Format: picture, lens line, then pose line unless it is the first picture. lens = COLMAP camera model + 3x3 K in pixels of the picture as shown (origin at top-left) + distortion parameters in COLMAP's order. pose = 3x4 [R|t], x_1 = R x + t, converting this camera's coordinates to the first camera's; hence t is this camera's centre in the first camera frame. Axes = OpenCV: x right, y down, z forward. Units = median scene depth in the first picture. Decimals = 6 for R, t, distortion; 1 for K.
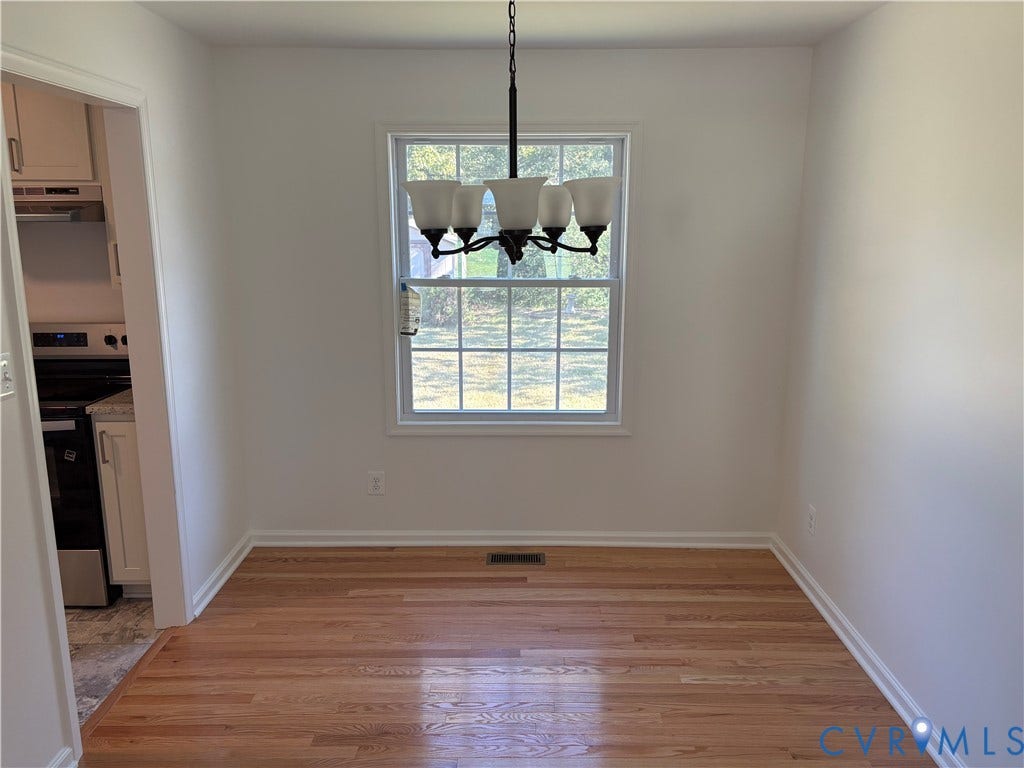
lens RADIAL K [[737.0, 0, 512.0], [0, 737.0, 384.0], [0, 0, 1]] dist [-0.005873, 0.000197]
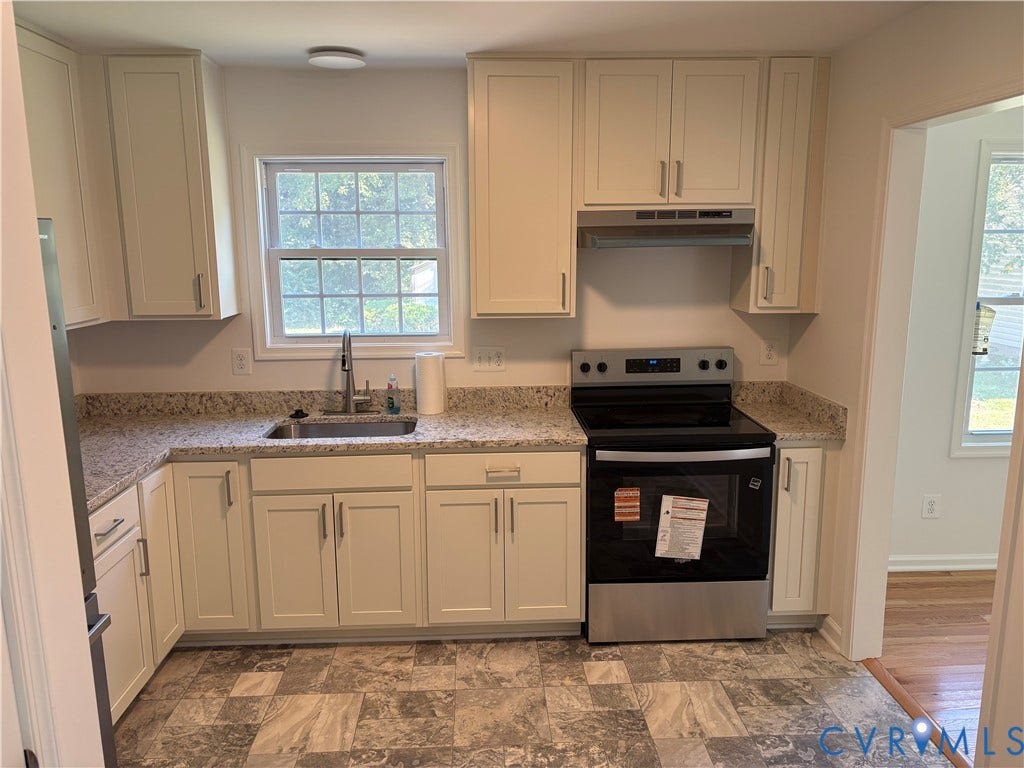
lens RADIAL K [[775.4, 0, 504.7], [0, 775.4, 382.4], [0, 0, 1]] dist [0.035954, -0.031722]
pose [[0.998729, -0.019505, 0.046486, -0.857768], [0.020989, 0.999278, -0.031659, -0.009552], [-0.045835, 0.032595, 0.998417, -0.018264]]
